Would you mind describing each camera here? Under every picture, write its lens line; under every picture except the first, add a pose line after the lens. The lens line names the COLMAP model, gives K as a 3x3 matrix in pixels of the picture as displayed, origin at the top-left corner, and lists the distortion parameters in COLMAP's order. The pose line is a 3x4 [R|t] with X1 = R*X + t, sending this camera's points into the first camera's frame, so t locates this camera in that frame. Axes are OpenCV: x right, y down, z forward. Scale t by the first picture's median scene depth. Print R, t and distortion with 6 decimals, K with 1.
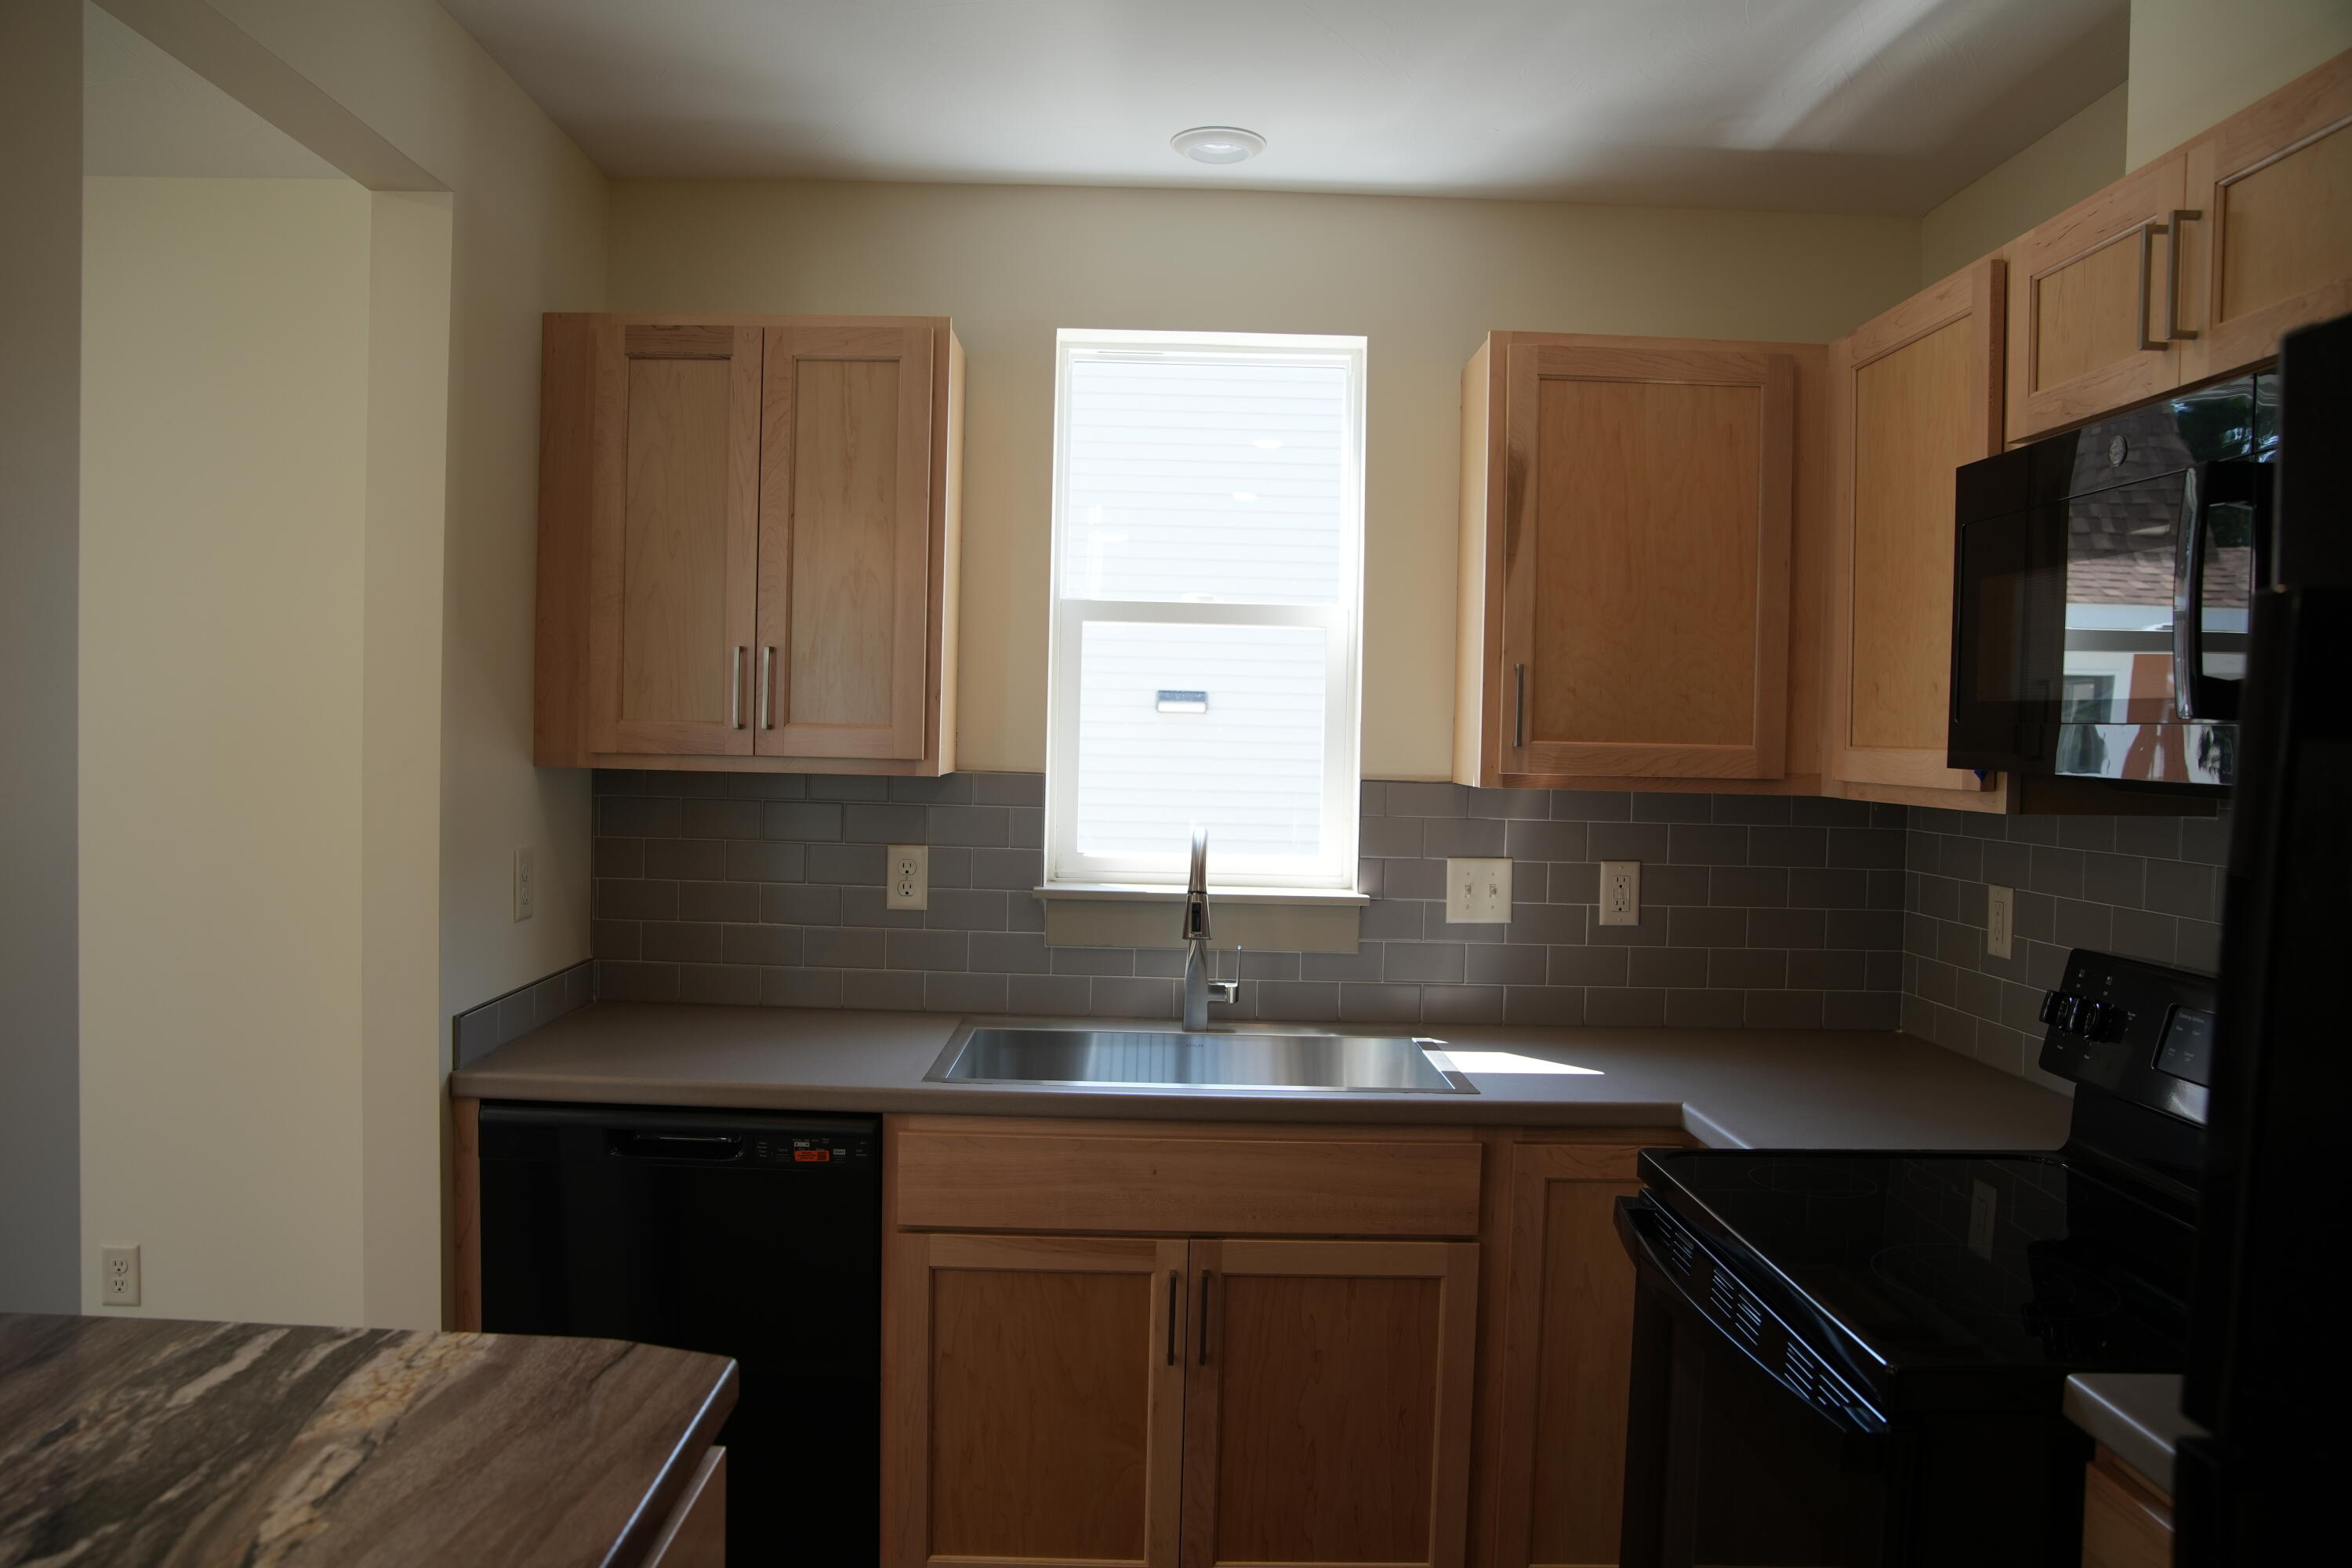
lens RADIAL K [[1632.5, 0, 1176.0], [0, 1632.5, 784.0], [0, 0, 1]] dist [-0.124363, 0.087182]
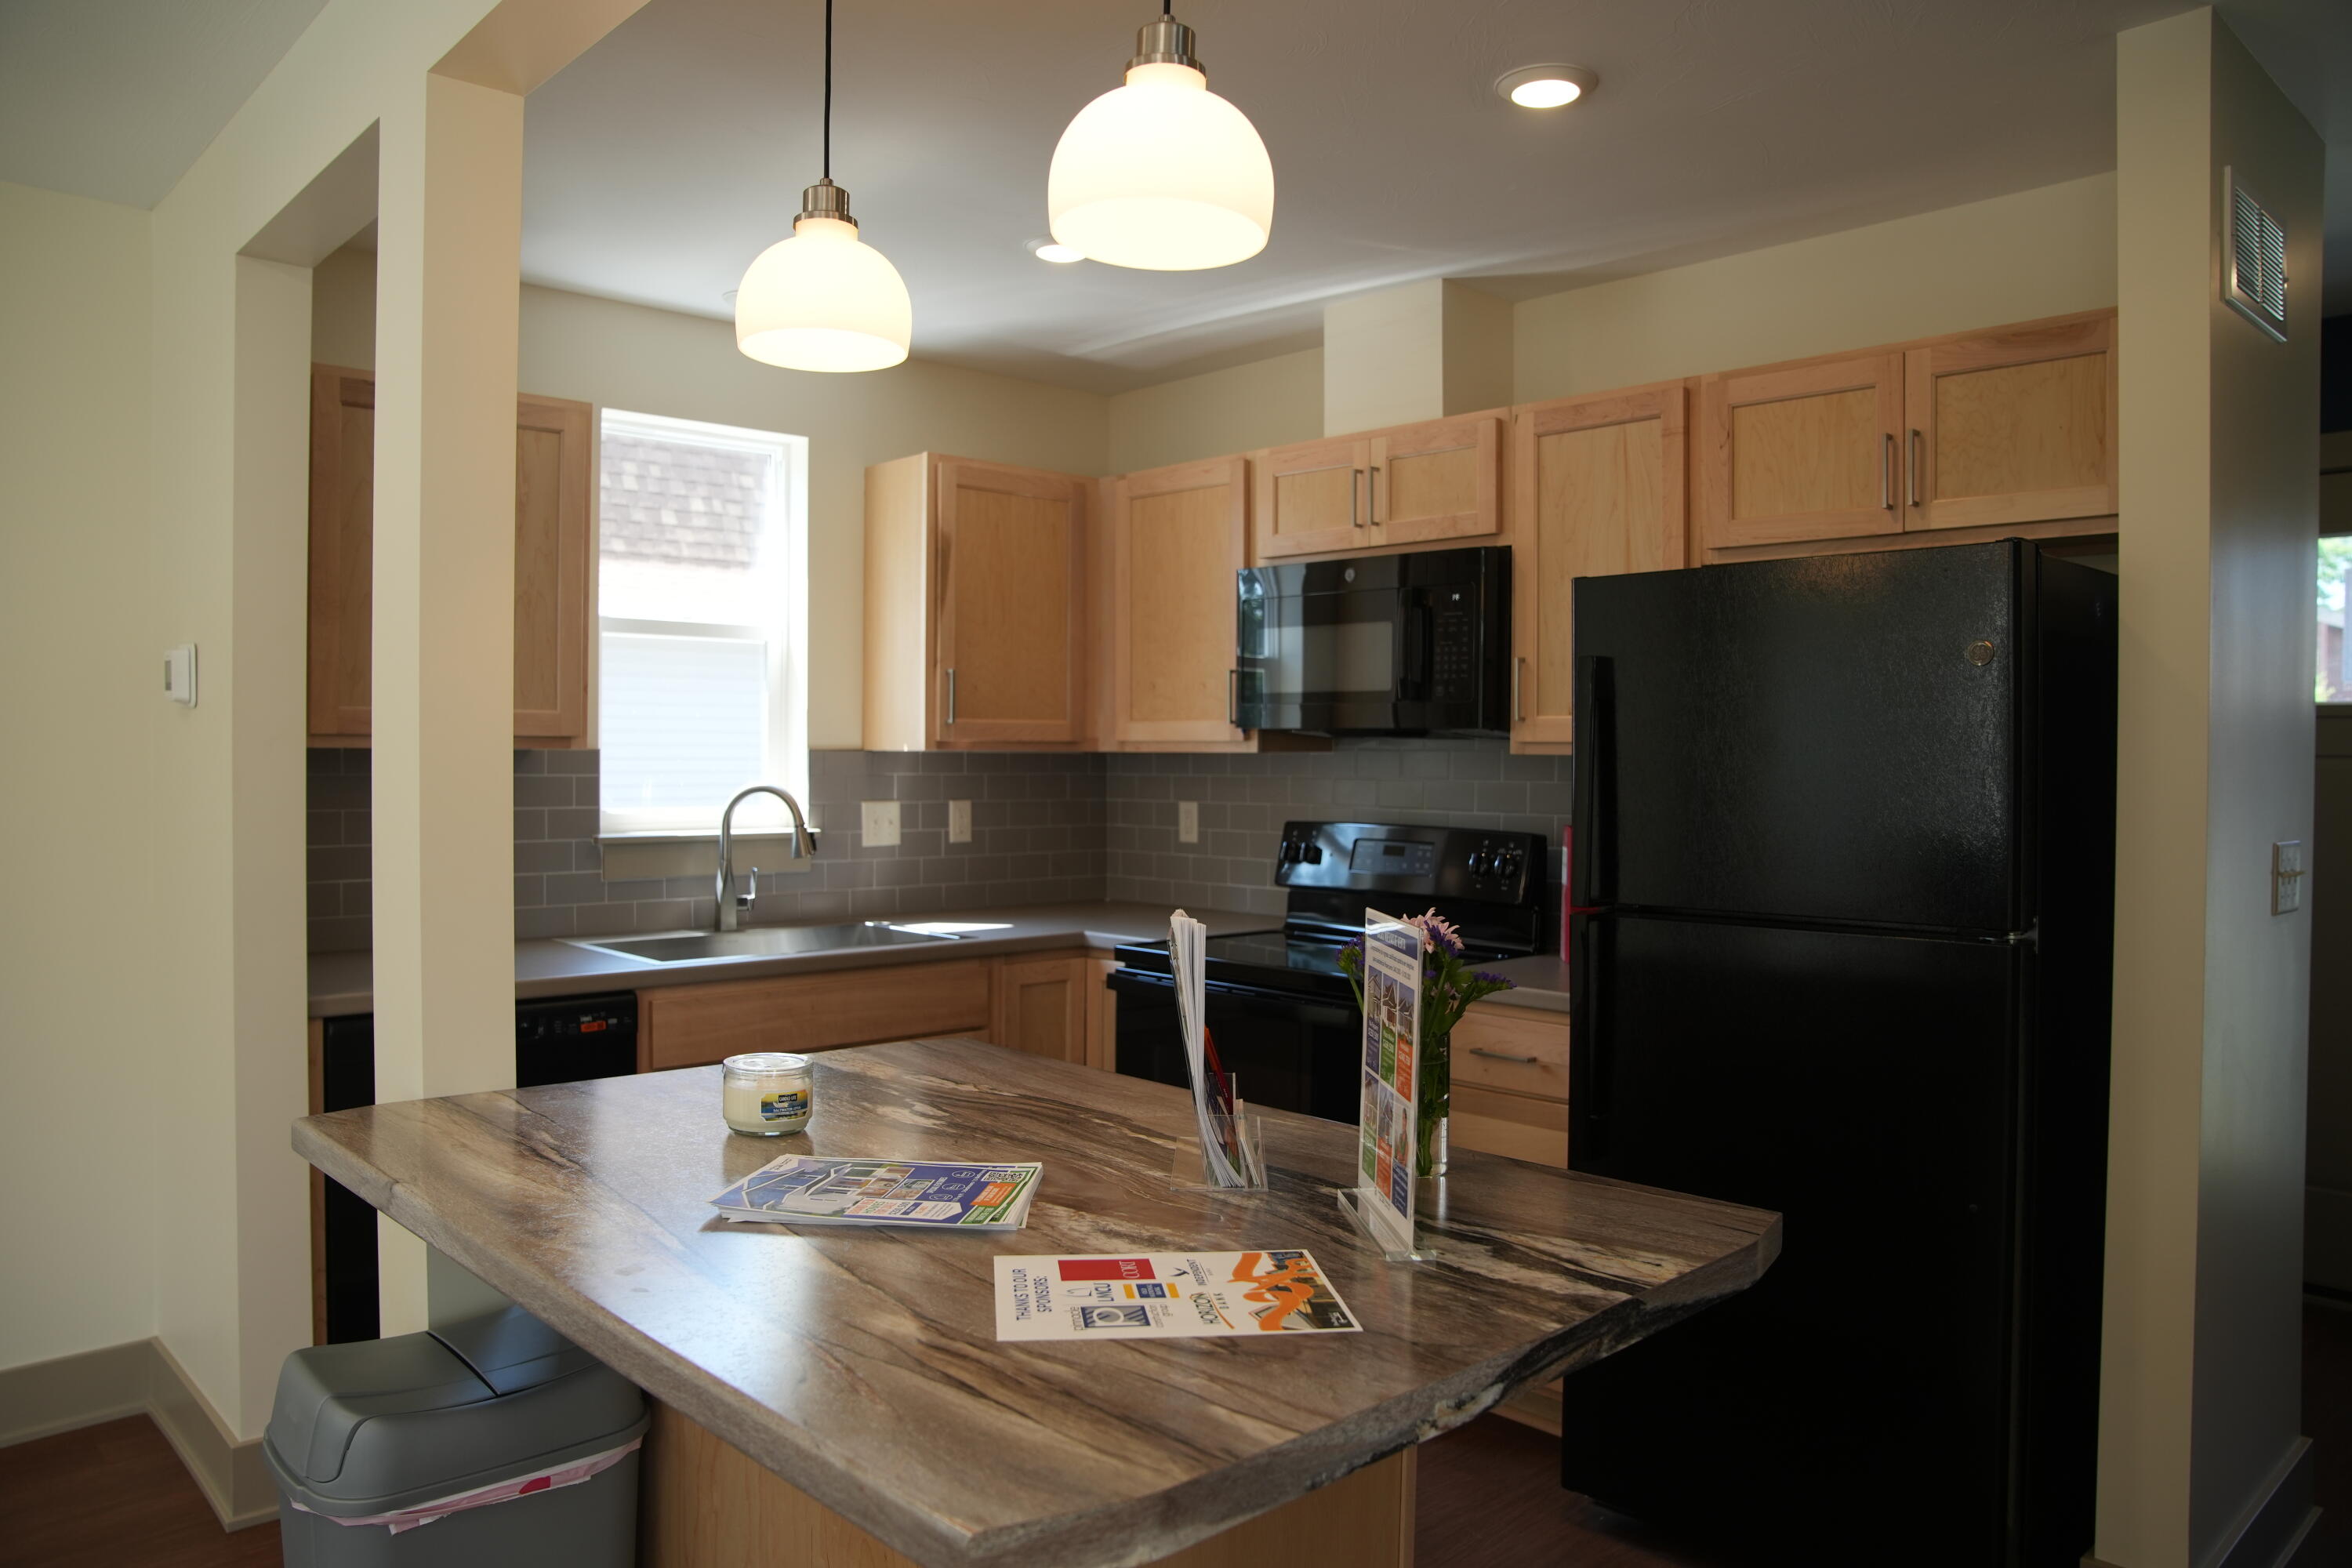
lens RADIAL K [[1628.1, 0, 1176.0], [0, 1628.1, 784.0], [0, 0, 1]] dist [-0.116493, 0.055141]
pose [[0.729939, -0.031668, 0.682779, -0.696042], [0.033017, 0.999394, 0.011055, 0.025601], [-0.682715, 0.014474, 0.730542, -0.282625]]
